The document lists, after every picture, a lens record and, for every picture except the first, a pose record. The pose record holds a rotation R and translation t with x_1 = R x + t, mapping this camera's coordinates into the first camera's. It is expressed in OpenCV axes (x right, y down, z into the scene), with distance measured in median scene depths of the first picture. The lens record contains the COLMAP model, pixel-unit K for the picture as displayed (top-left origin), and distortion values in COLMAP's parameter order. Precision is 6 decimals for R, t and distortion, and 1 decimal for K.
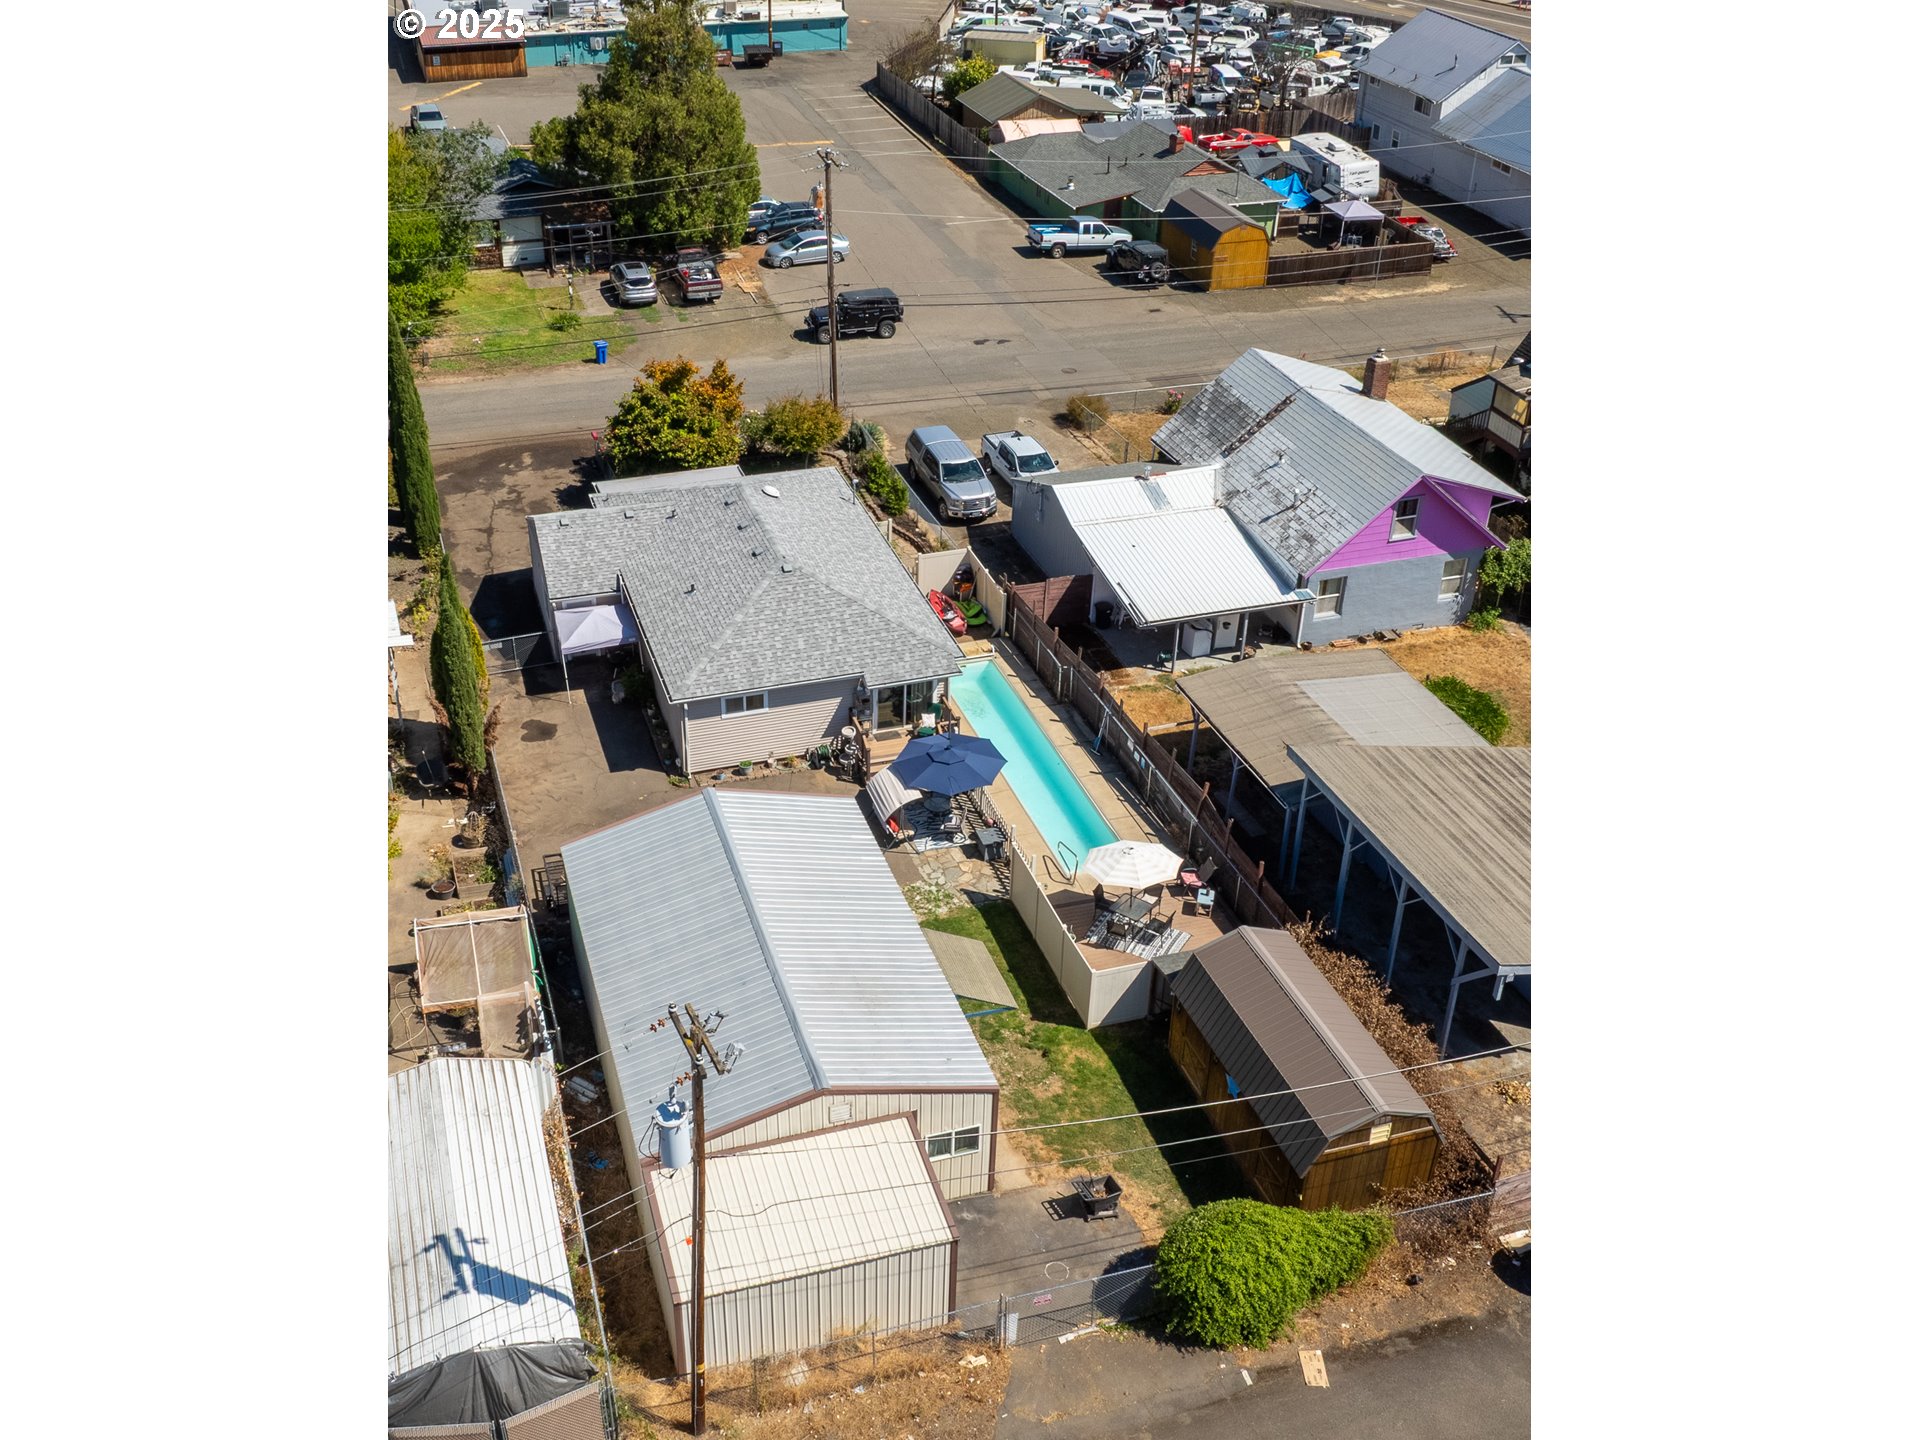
lens RADIAL K [[1804.4, 0, 859.8], [0, 1804.4, 724.9], [0, 0, 1]] dist [-0.027736, 0.000000]
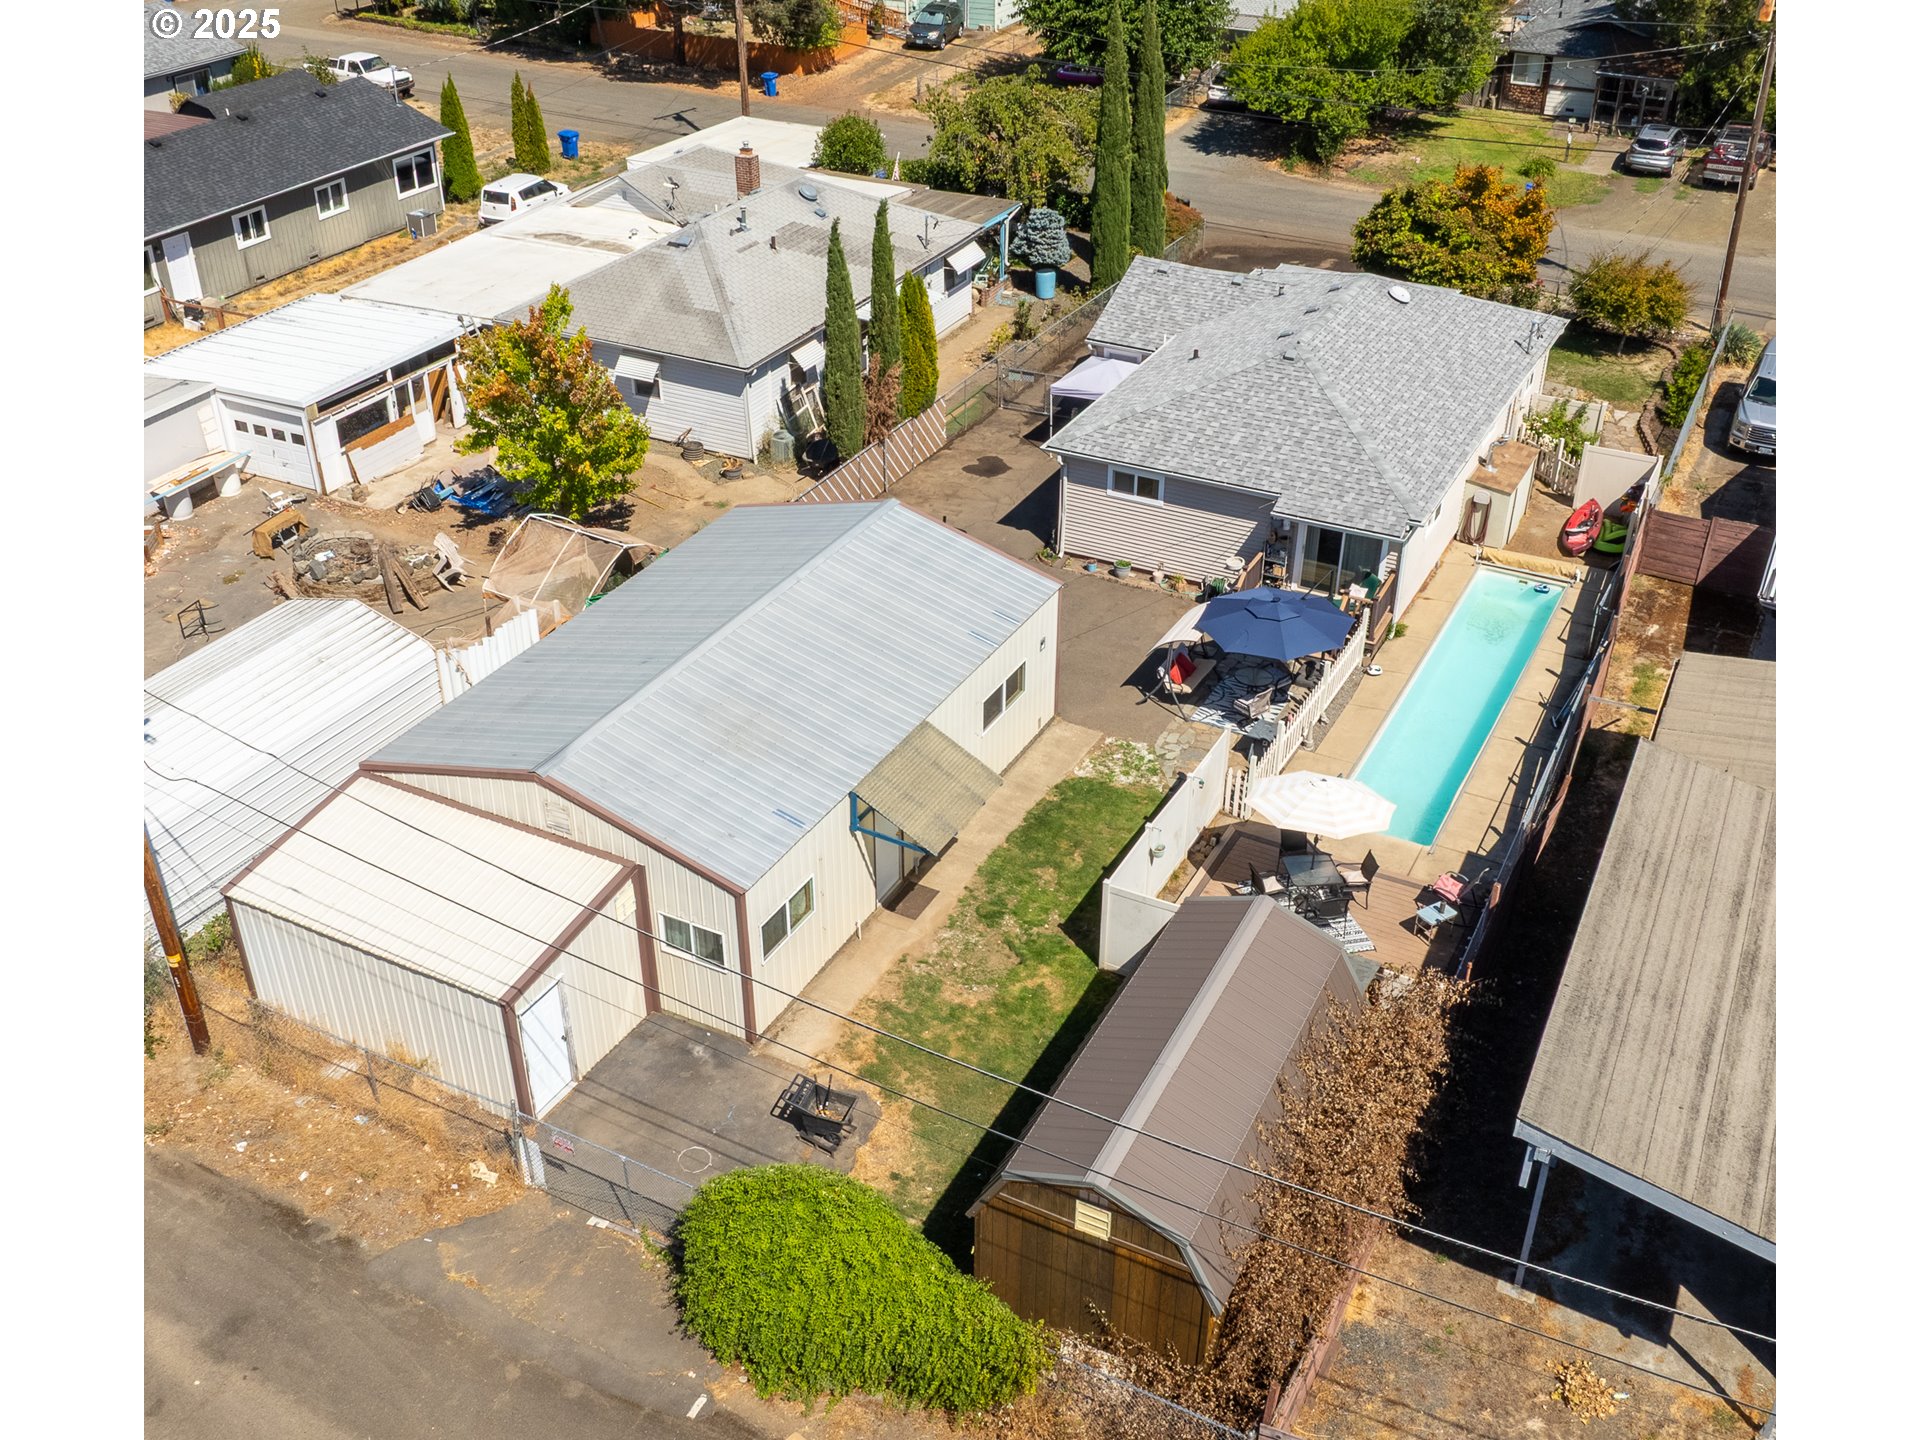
lens RADIAL K [[1804.4, 0, 953.9], [0, 1804.4, 734.3], [0, 0, 1]] dist [-0.027736, 0.000000]
pose [[0.718304, 0.371912, -0.587980, 0.378570], [-0.367857, 0.920357, 0.132758, 0.012983], [0.590526, 0.120932, 0.797907, 0.335139]]
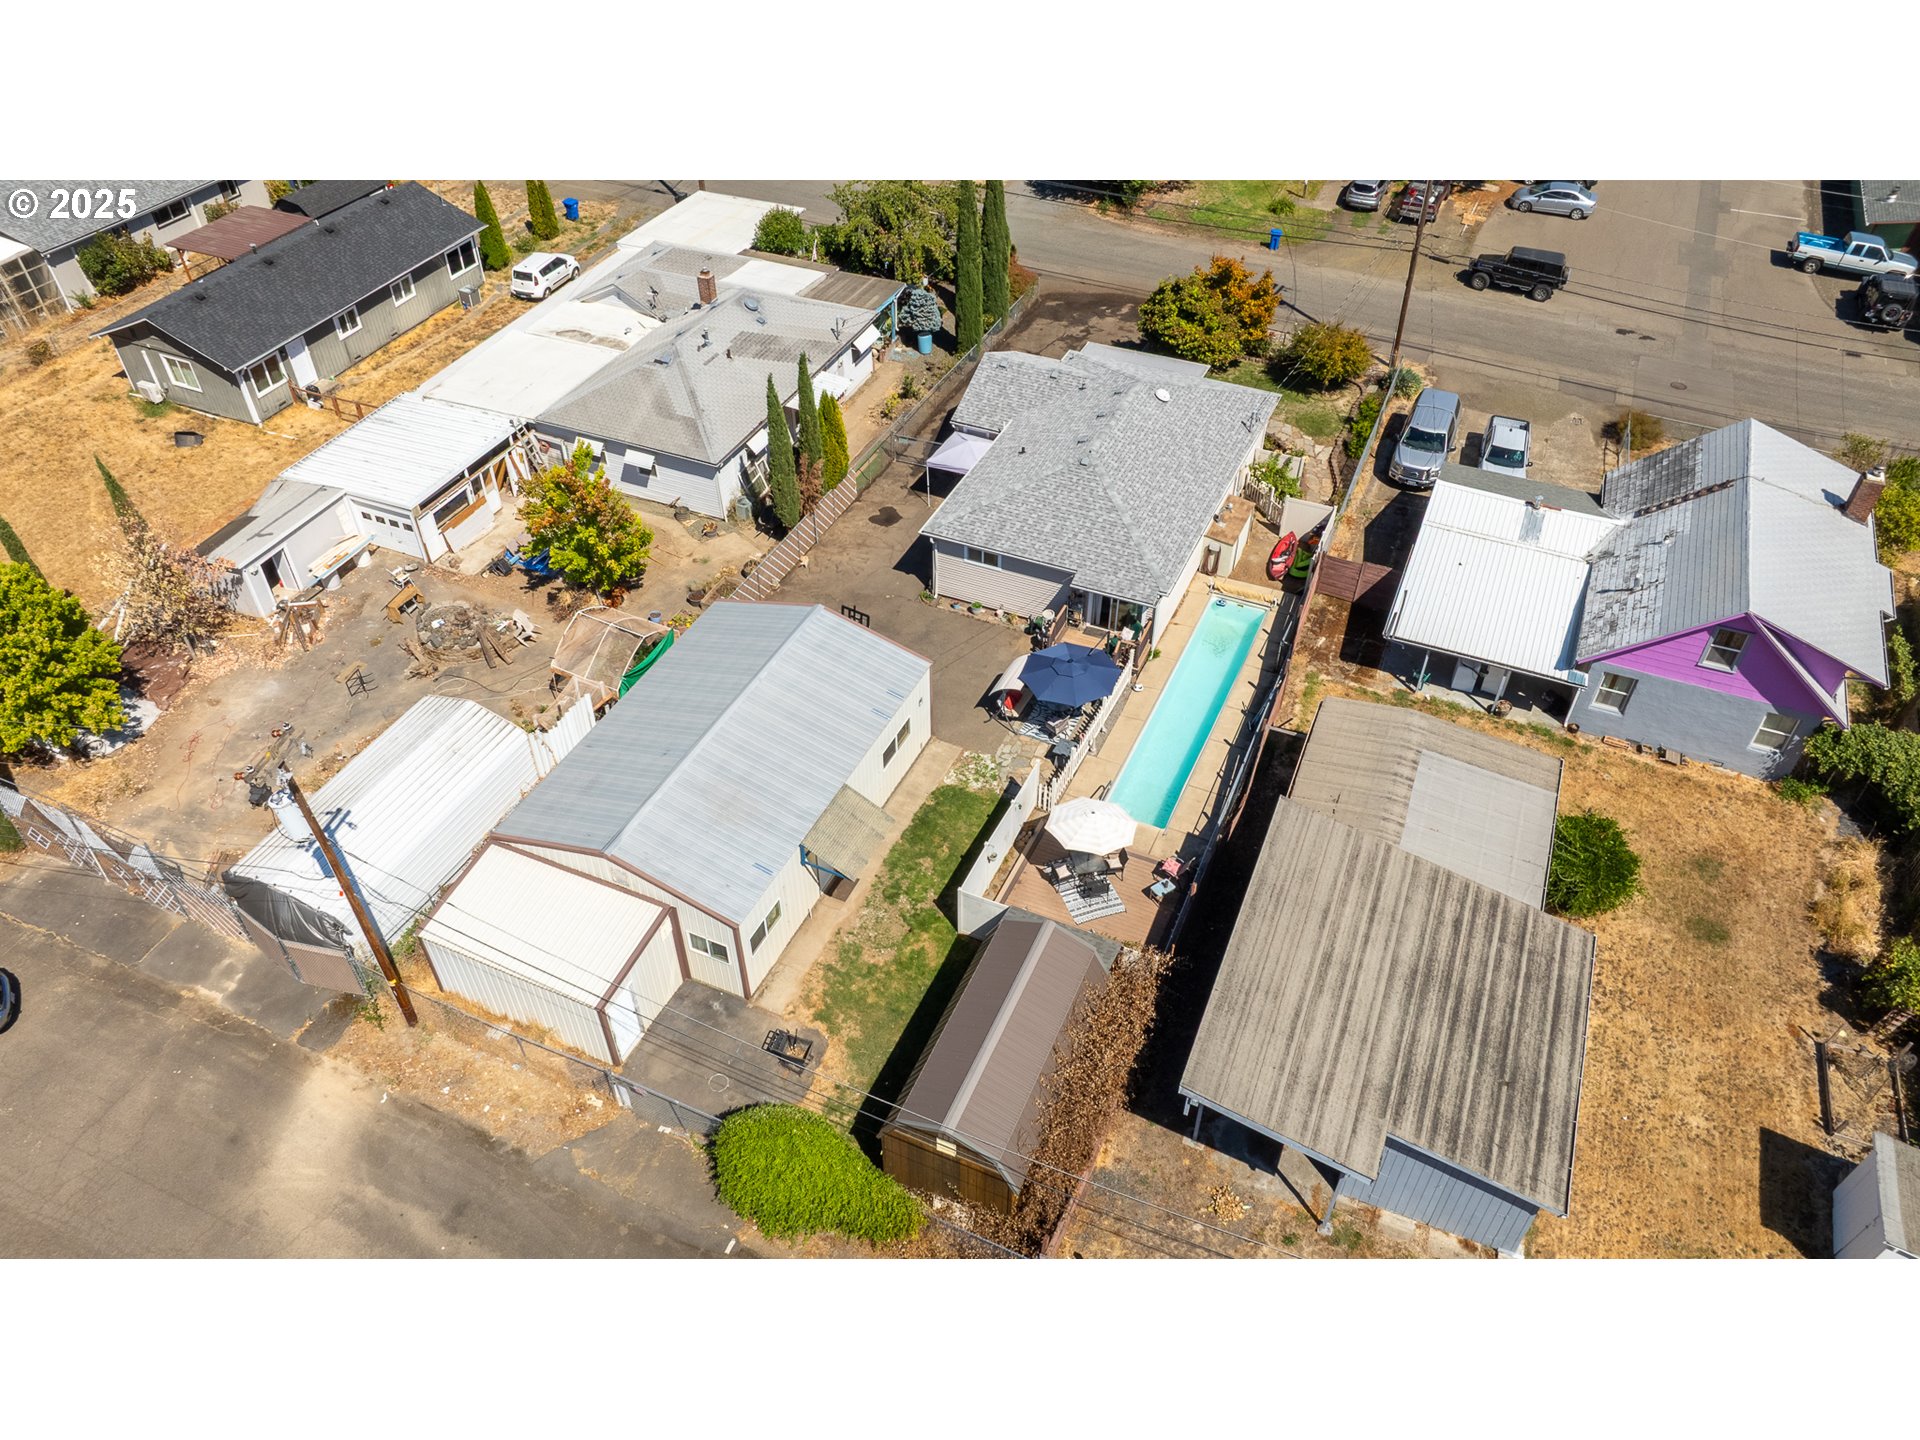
lens RADIAL K [[1355.8, 0, 959.1], [0, 1355.8, 724.8], [0, 0, 1]] dist [-0.031038, 0.016677]
pose [[0.759719, 0.437917, -0.480682, 0.394768], [-0.343709, 0.897958, 0.274836, -0.150146], [0.551988, -0.043584, 0.832712, 0.246106]]
